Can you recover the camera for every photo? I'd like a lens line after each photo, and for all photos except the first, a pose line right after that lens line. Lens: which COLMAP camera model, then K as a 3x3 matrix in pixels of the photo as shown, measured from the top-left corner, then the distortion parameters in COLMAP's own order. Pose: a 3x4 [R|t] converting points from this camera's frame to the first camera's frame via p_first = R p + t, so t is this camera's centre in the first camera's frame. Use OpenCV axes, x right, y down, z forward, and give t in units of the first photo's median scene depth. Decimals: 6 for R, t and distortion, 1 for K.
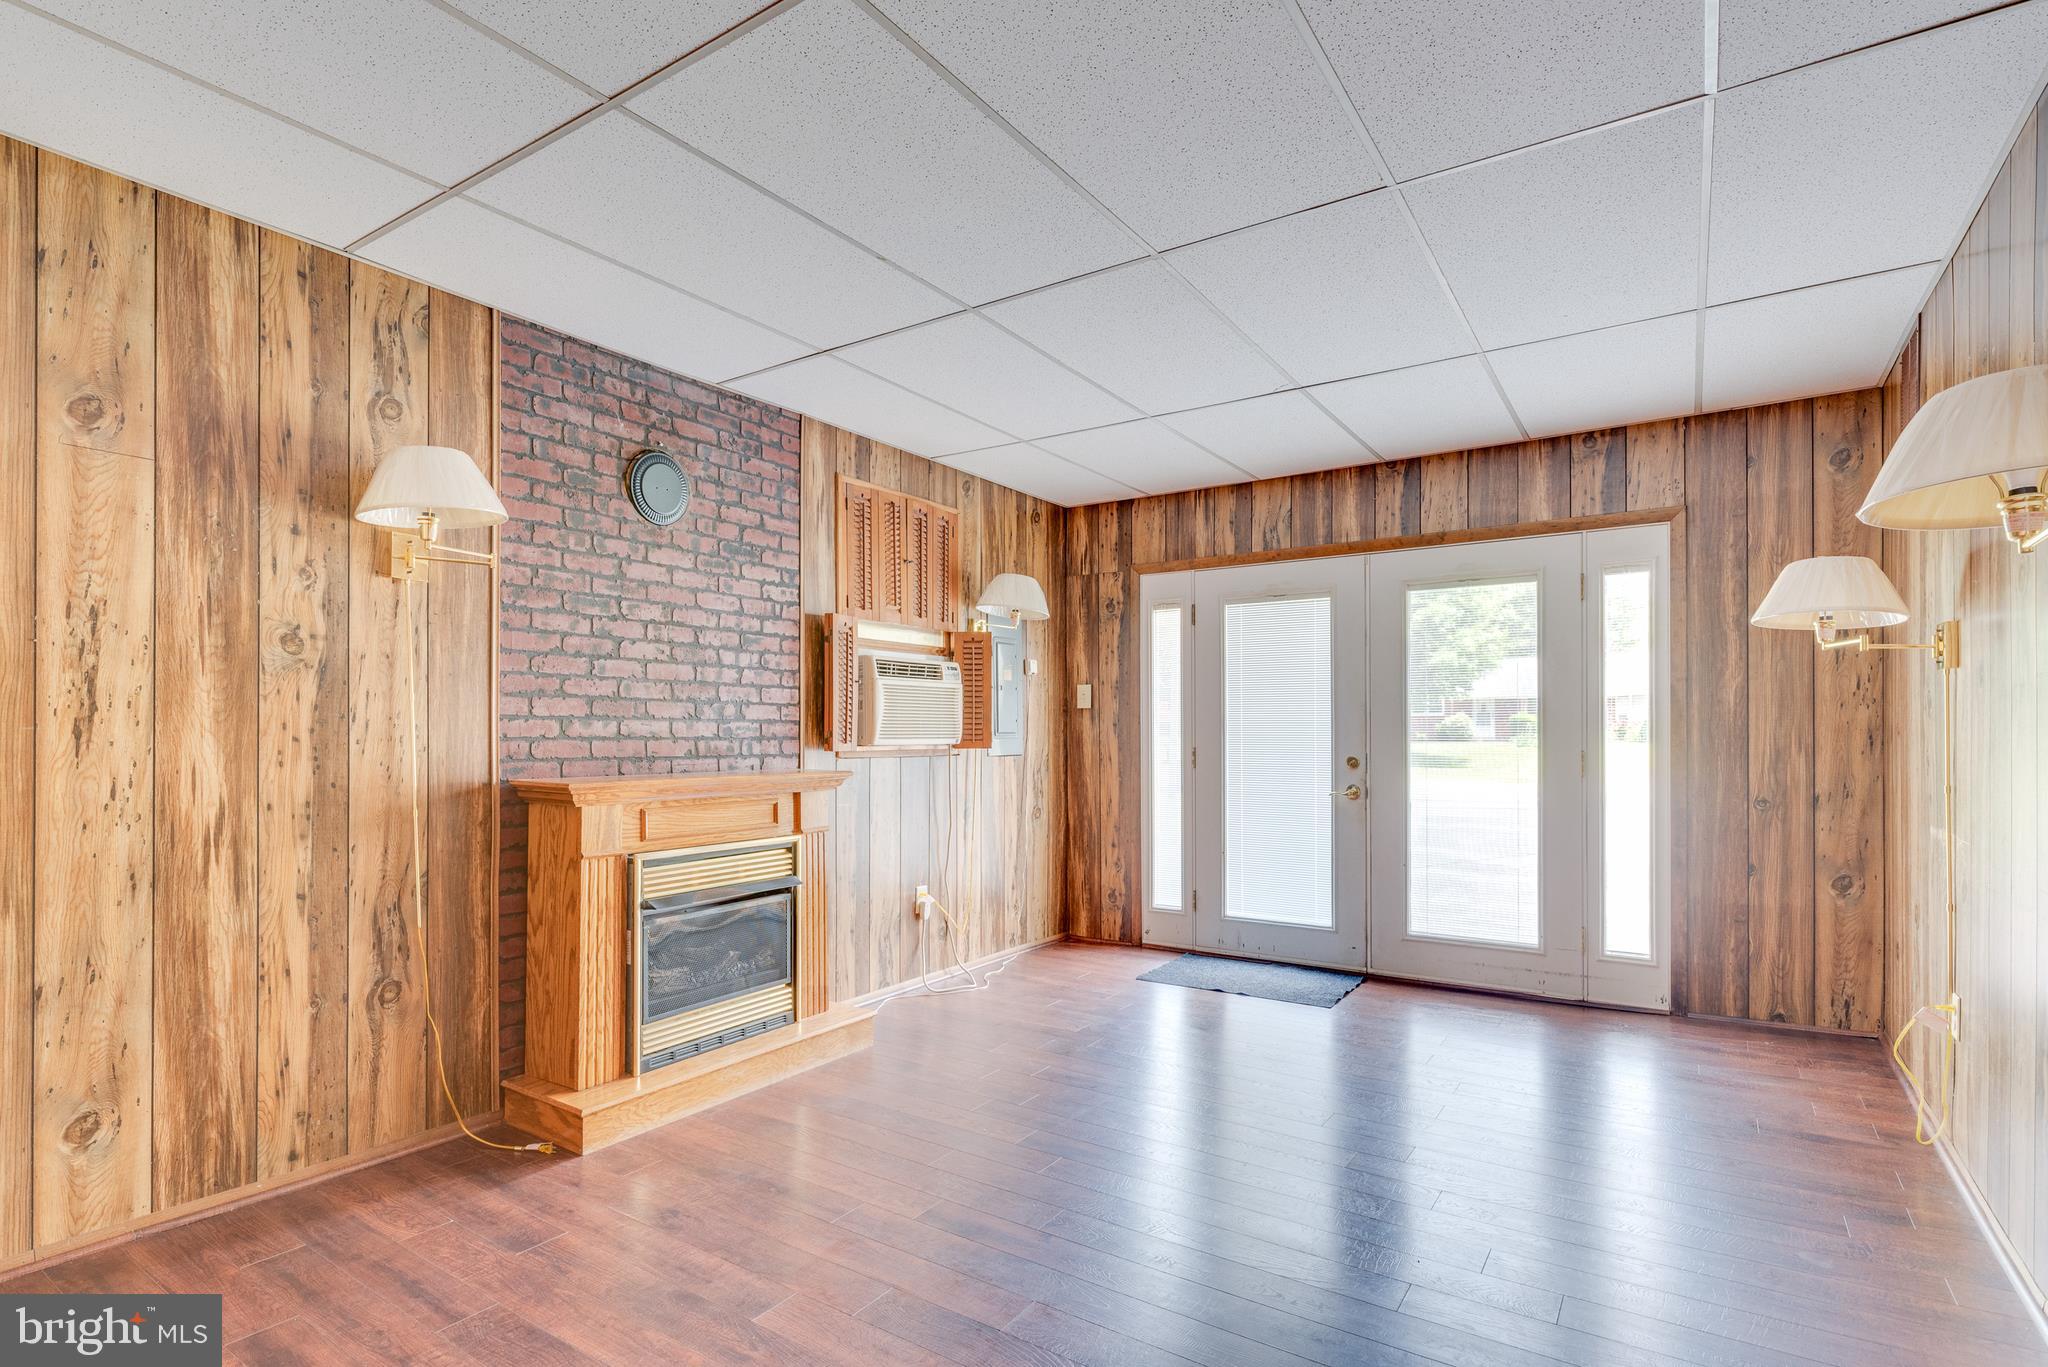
lens RADIAL K [[1017.5, 0, 1007.9], [0, 1017.5, 734.2], [0, 0, 1]] dist [0.004421, -0.000709]
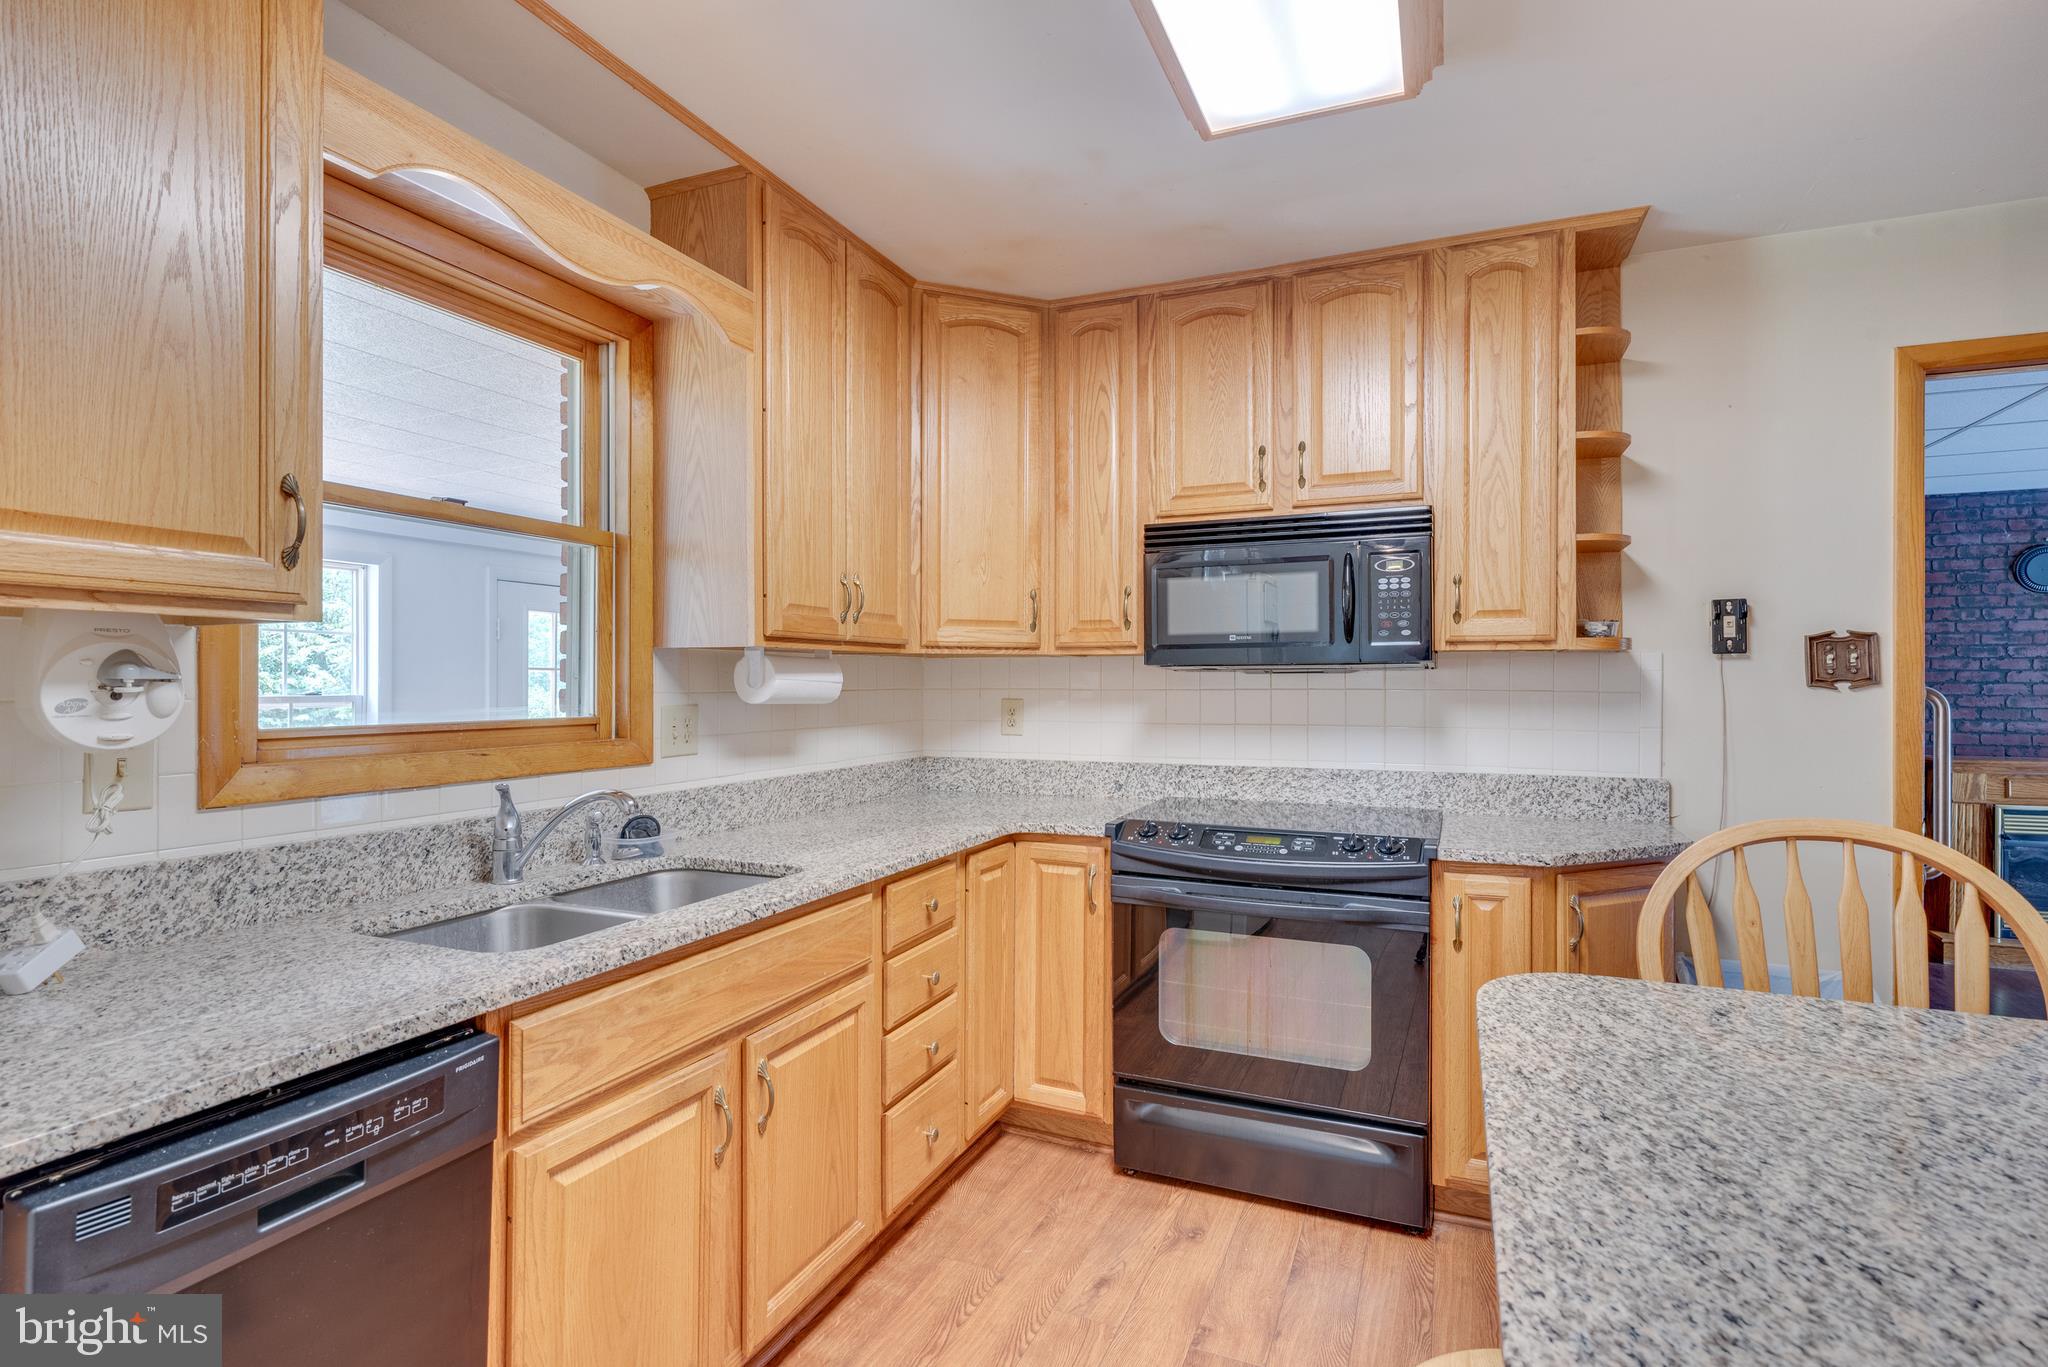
lens RADIAL K [[982.3, 0, 1022.4], [0, 982.3, 680.3], [0, 0, 1]] dist [0.001264, 0.000185]
pose [[0.185651, 0.003539, -0.982609, 0.837659], [0.000470, 0.999993, 0.003690, -0.084668], [0.982616, -0.001147, 0.185648, -0.788564]]
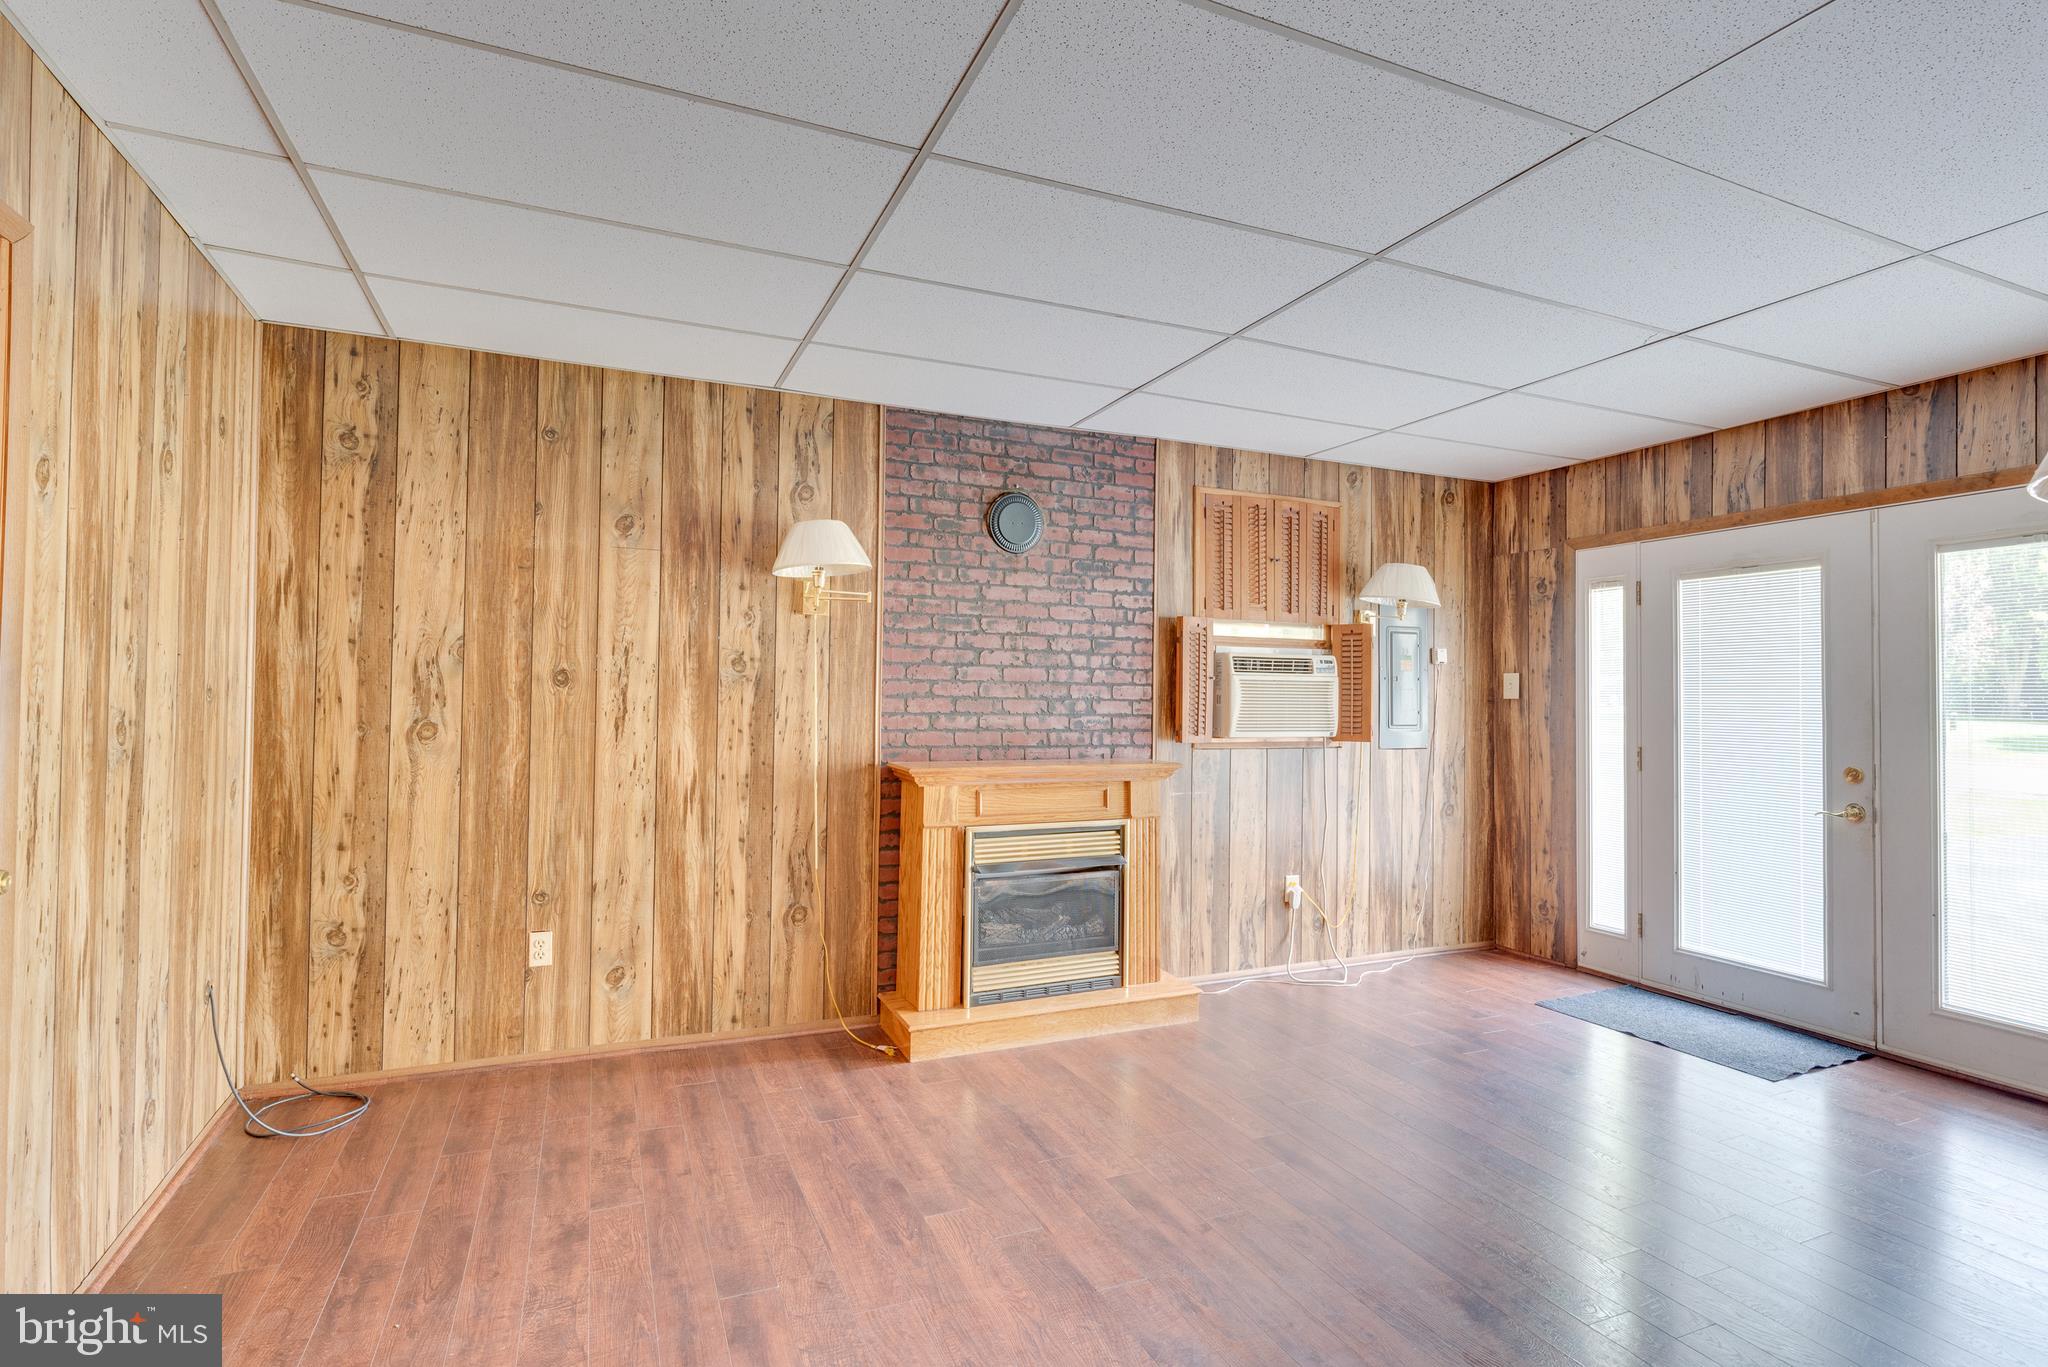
lens RADIAL K [[982.3, 0, 1024.7], [0, 982.3, 685.6], [0, 0, 1]] dist [0.001264, 0.000185]
pose [[0.845672, 0.002019, -0.533699, 0.296928], [-0.011234, 0.999839, -0.014019, -0.033907], [0.533585, 0.017851, 0.845558, 0.026866]]
